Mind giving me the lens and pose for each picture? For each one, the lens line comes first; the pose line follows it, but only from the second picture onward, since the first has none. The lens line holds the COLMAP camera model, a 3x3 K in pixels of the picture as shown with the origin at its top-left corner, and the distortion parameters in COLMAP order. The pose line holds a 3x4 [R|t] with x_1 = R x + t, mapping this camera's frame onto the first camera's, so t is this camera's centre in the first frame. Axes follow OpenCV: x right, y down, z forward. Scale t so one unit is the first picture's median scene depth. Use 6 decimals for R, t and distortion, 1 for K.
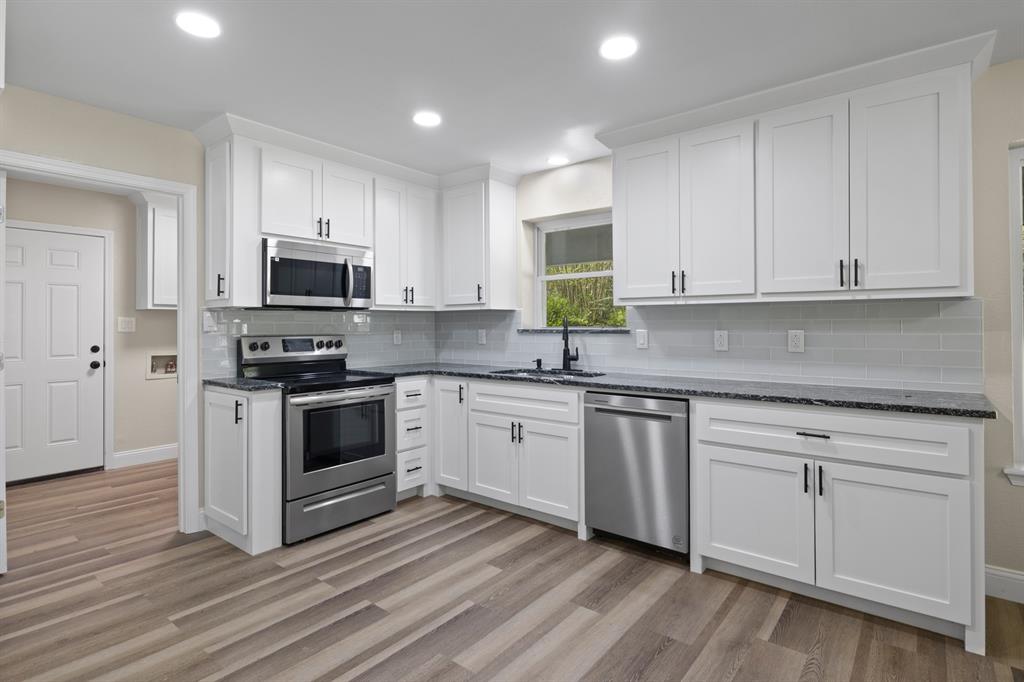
lens RADIAL K [[514.3, 0, 510.2], [0, 514.3, 320.4], [0, 0, 1]] dist [-0.008701, -0.001238]
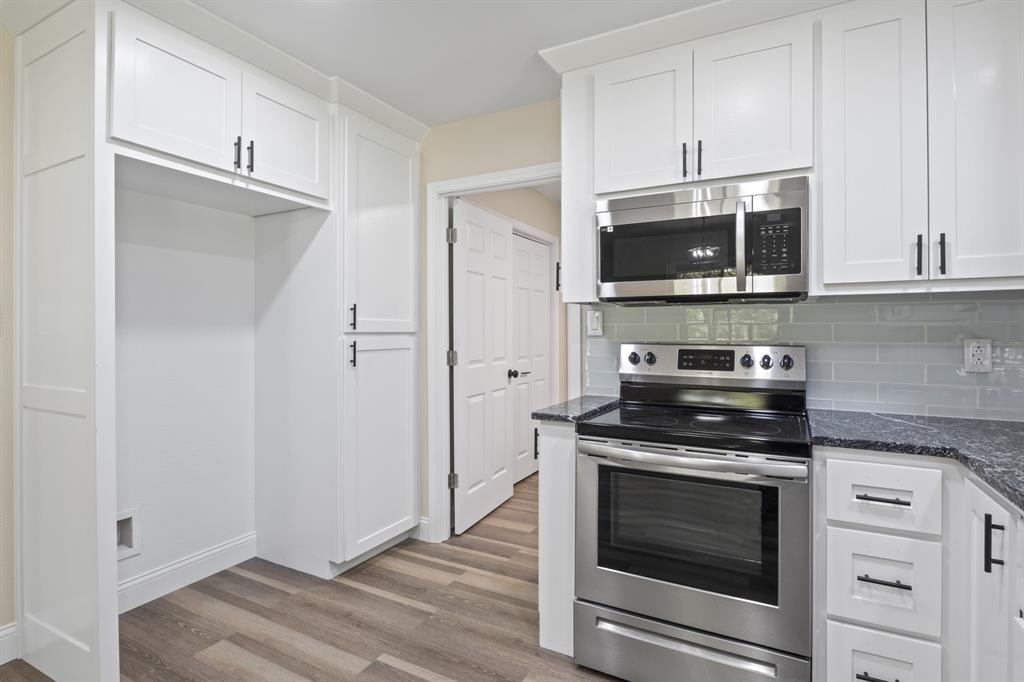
lens RADIAL K [[514.3, 0, 510.6], [0, 514.3, 330.4], [0, 0, 1]] dist [-0.008701, -0.001238]
pose [[0.186088, 0.004999, -0.982520, 0.214723], [0.010798, 0.999916, 0.007133, 0.007543], [0.982474, -0.011937, 0.186018, 0.893794]]
